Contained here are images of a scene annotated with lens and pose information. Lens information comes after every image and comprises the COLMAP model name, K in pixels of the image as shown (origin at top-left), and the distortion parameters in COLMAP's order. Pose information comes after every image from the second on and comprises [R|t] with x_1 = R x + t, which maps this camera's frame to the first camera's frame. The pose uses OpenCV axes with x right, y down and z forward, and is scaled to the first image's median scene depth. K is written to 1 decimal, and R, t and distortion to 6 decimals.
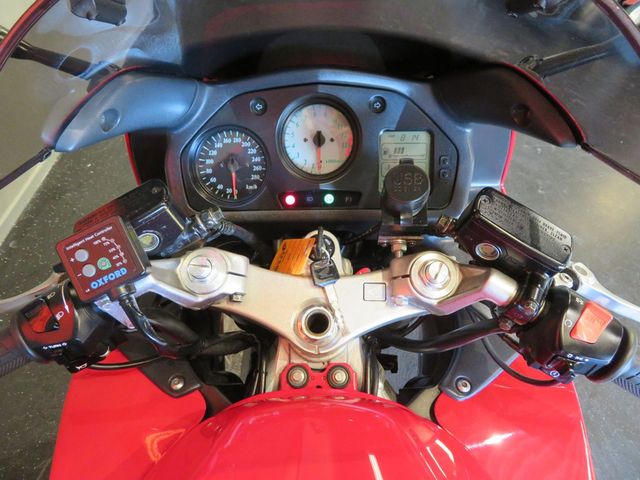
lens RADIAL K [[453.5, 0, 320.0], [0, 453.5, 240.0], [0, 0, 1]] dist [0.000724, 0.002307]
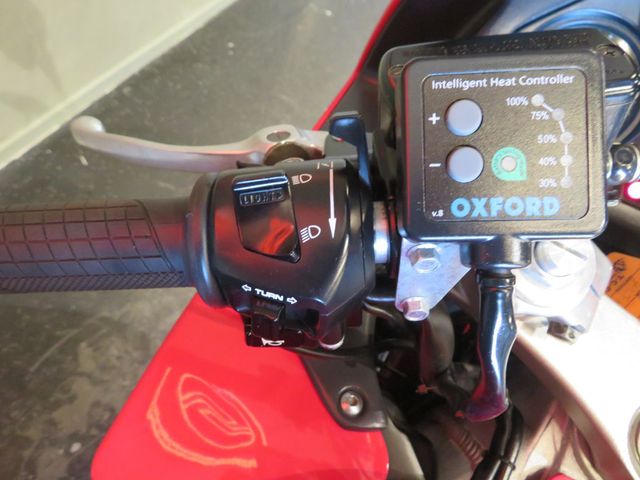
lens RADIAL K [[453.5, 0, 320.0], [0, 453.5, 240.0], [0, 0, 1]] dist [0.000724, 0.002307]
pose [[0.896161, 0.434694, -0.089091, -0.351159], [-0.427499, 0.899606, 0.089187, 0.087842], [0.118915, -0.041839, 0.992022, 0.395712]]
